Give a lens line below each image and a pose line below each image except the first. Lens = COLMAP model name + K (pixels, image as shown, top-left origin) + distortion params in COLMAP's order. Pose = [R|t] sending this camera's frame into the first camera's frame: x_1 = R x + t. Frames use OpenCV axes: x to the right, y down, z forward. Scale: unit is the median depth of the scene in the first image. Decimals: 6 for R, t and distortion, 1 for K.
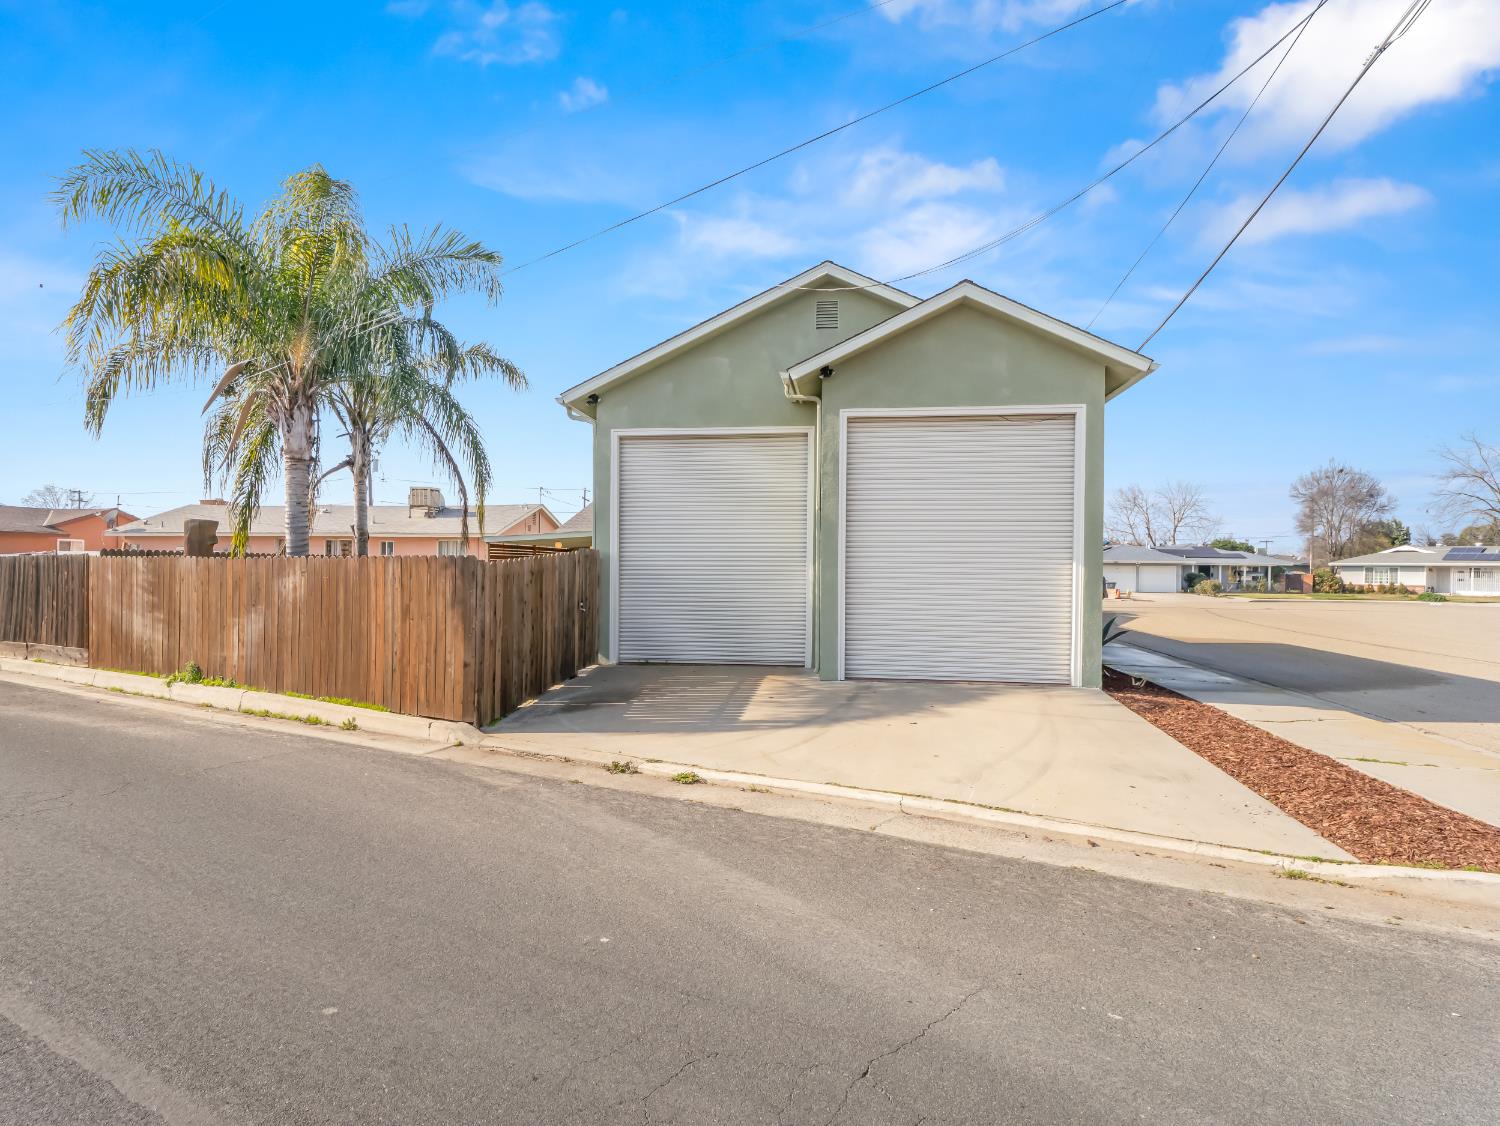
lens RADIAL K [[751.8, 0, 750.0], [0, 751.8, 563.0], [0, 0, 1]] dist [-0.001718, -0.000757]
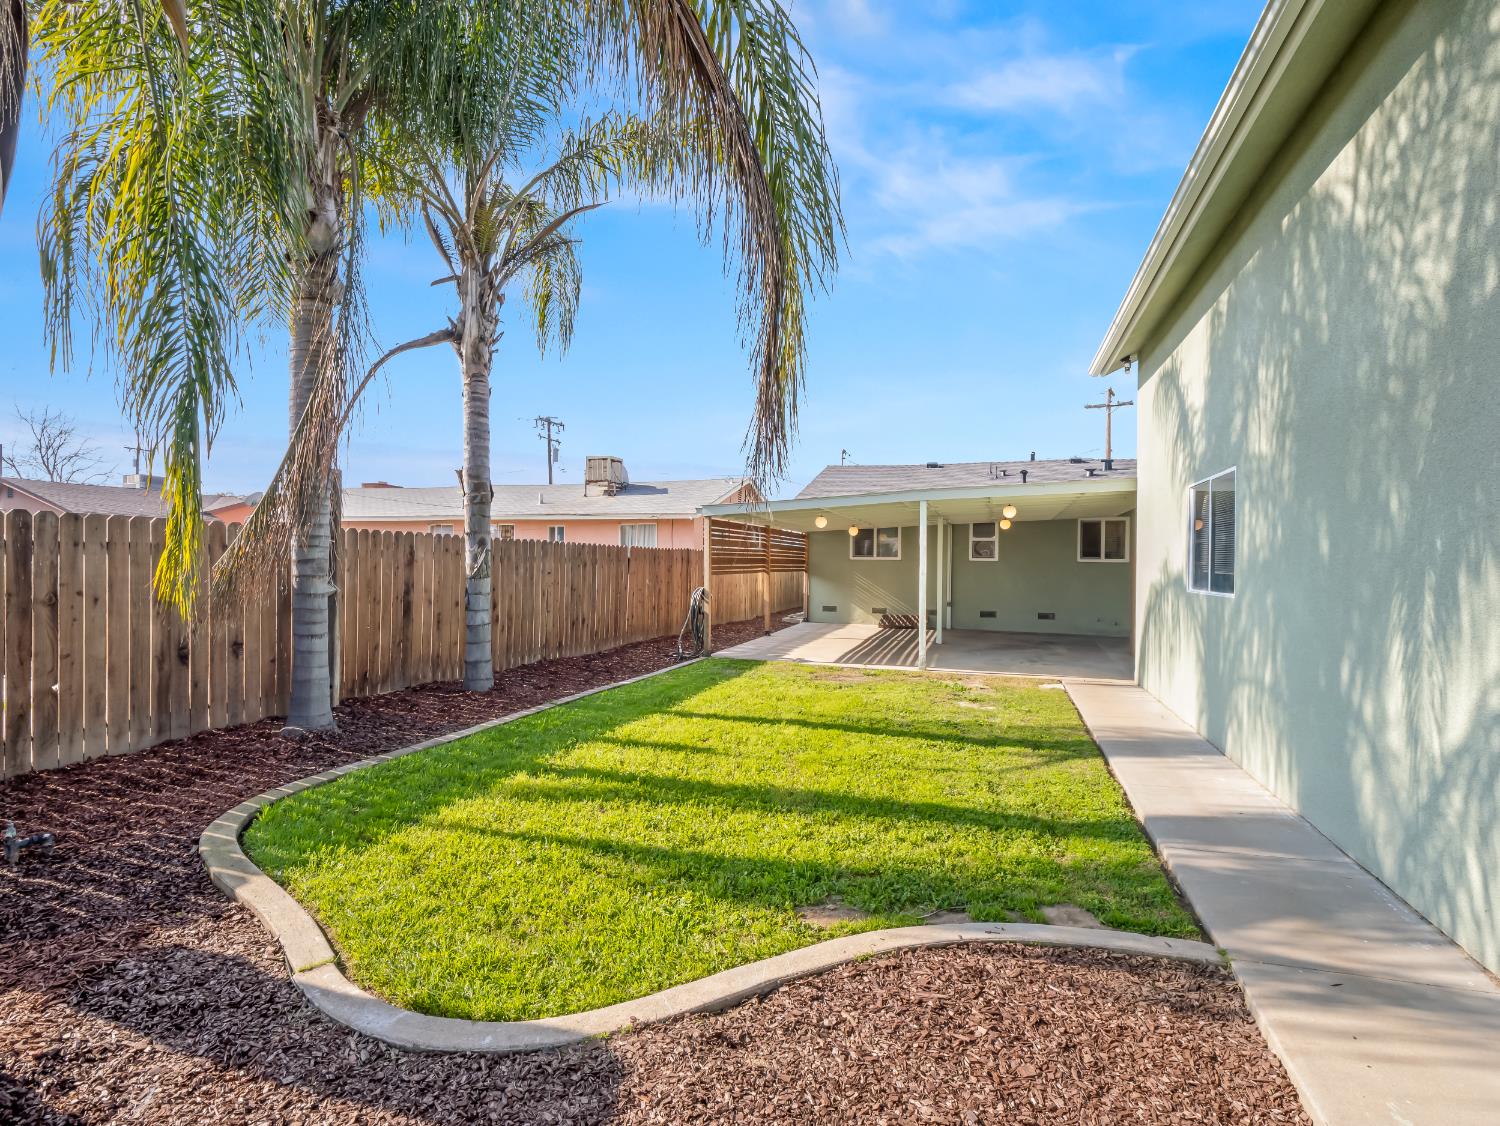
lens RADIAL K [[723.8, 0, 742.3], [0, 723.8, 563.9], [0, 0, 1]] dist [-0.015012, -0.000183]
pose [[0.976002, 0.007427, -0.217633, -0.254830], [-0.006422, 0.999965, 0.005327, 0.005624], [0.217665, -0.003801, 0.976016, 0.591151]]
